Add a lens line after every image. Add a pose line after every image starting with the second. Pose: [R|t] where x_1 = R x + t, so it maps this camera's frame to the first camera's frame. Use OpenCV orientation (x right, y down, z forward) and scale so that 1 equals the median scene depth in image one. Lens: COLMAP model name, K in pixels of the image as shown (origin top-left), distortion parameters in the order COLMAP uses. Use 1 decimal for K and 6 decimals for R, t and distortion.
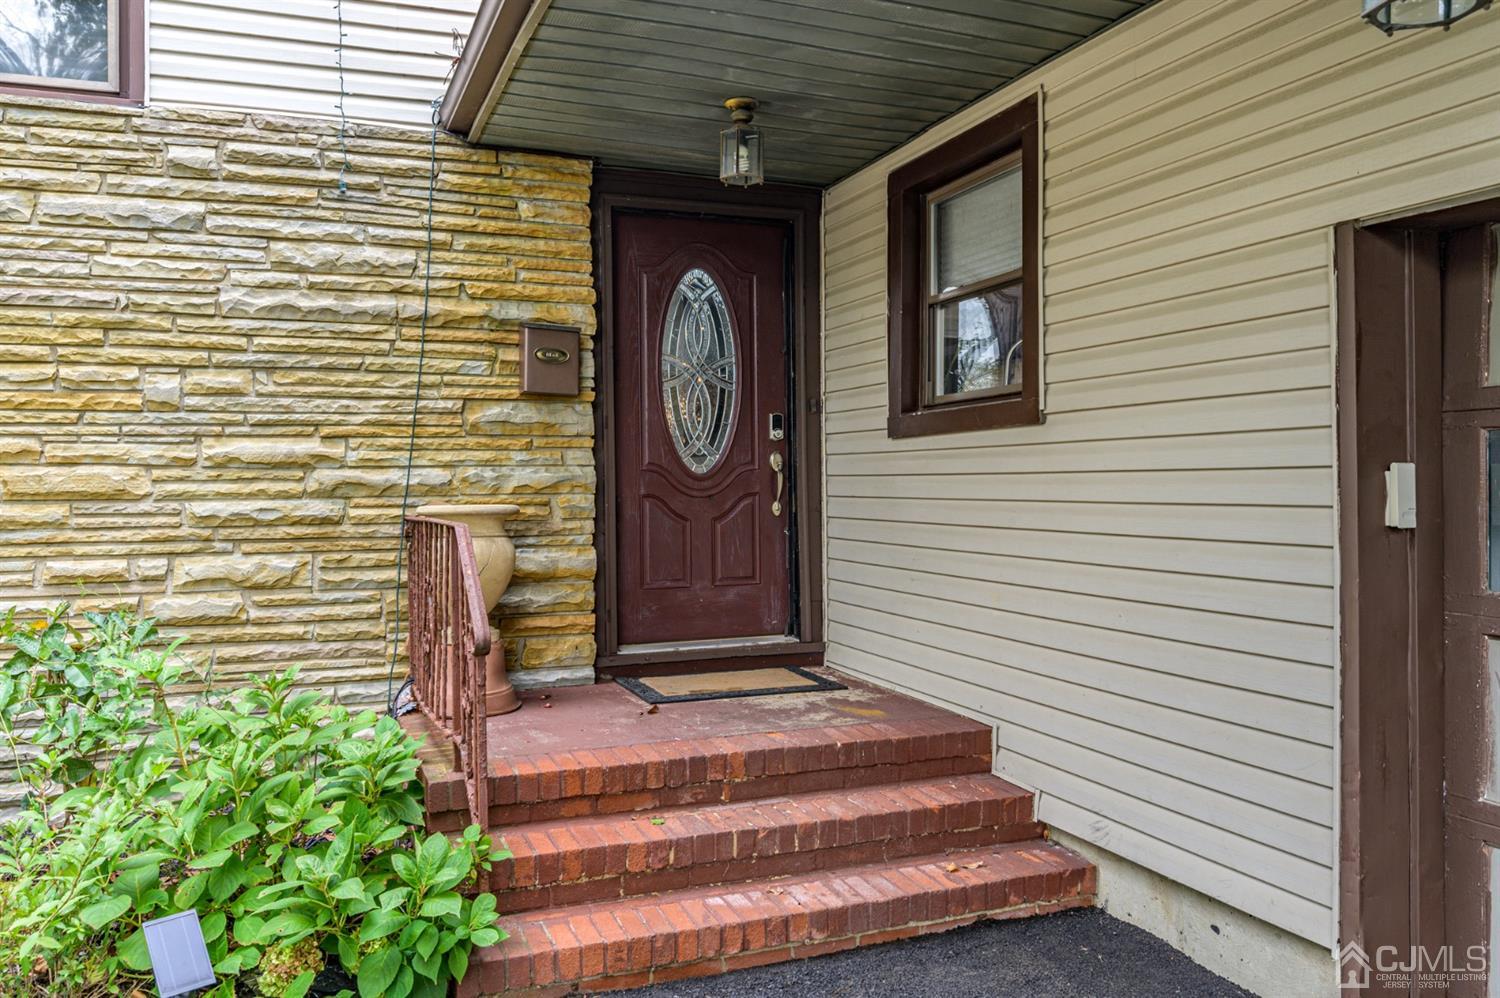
lens RADIAL K [[1158.2, 0, 750.0], [0, 1158.2, 499.0], [0, 0, 1]] dist [-0.031685, -0.000807]
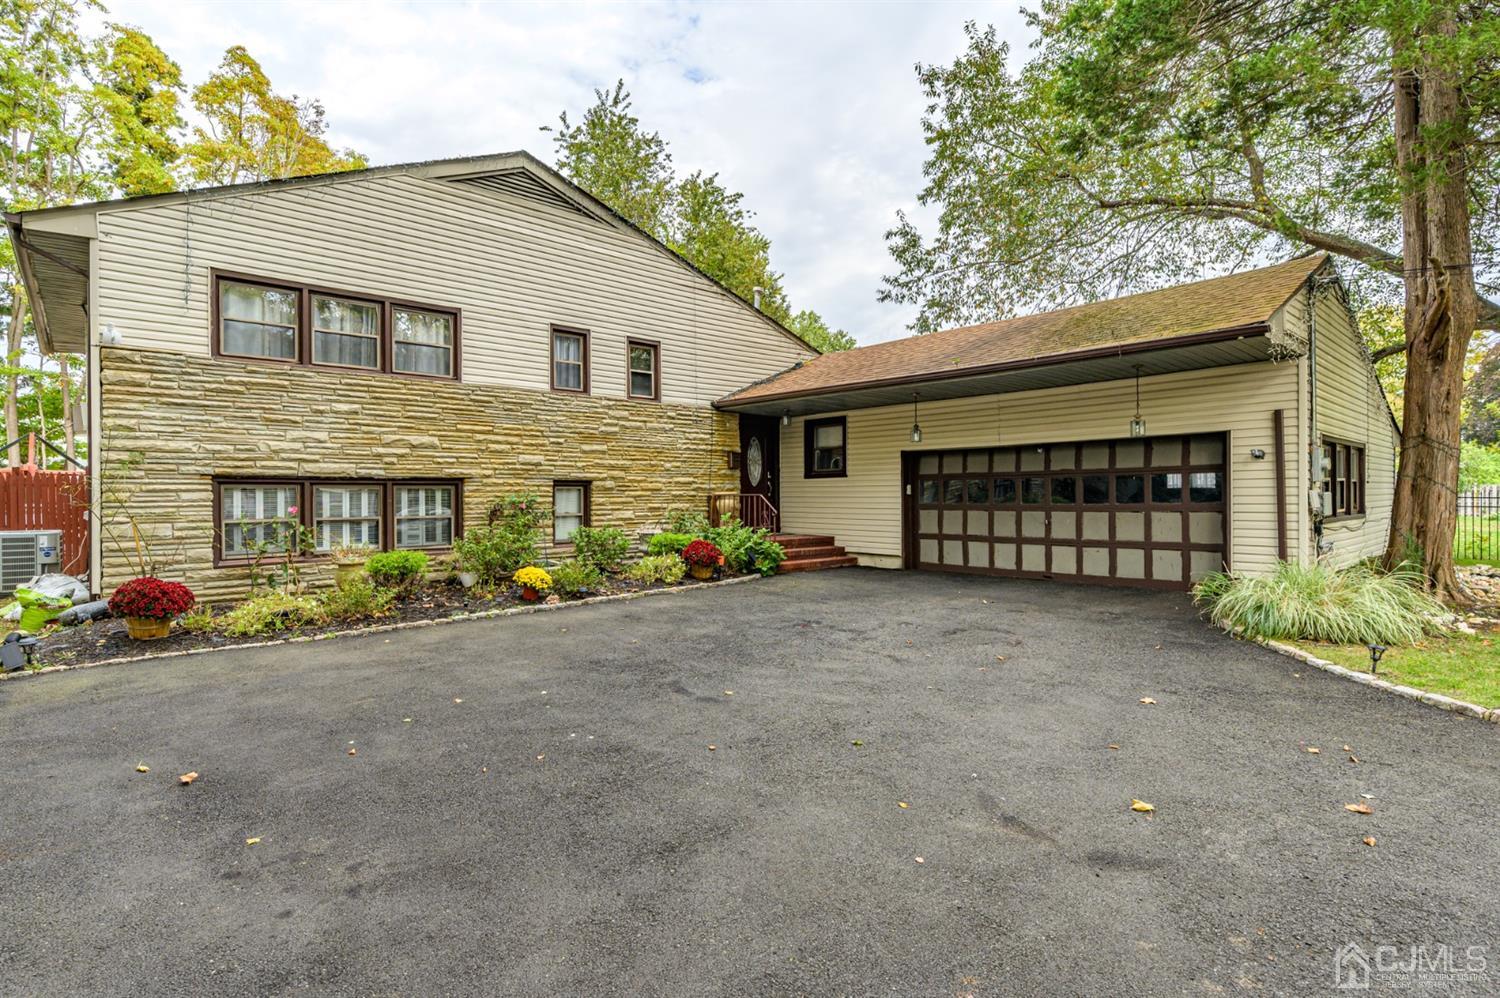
lens RADIAL K [[753.5, 0, 750.0], [0, 753.5, 499.0], [0, 0, 1]] dist [-0.000622, -0.000431]
pose [[0.929854, 0.001605, 0.367926, -1.266534], [0.001003, 0.999976, -0.006898, 0.052434], [-0.367928, 0.006783, 0.929830, -1.823863]]
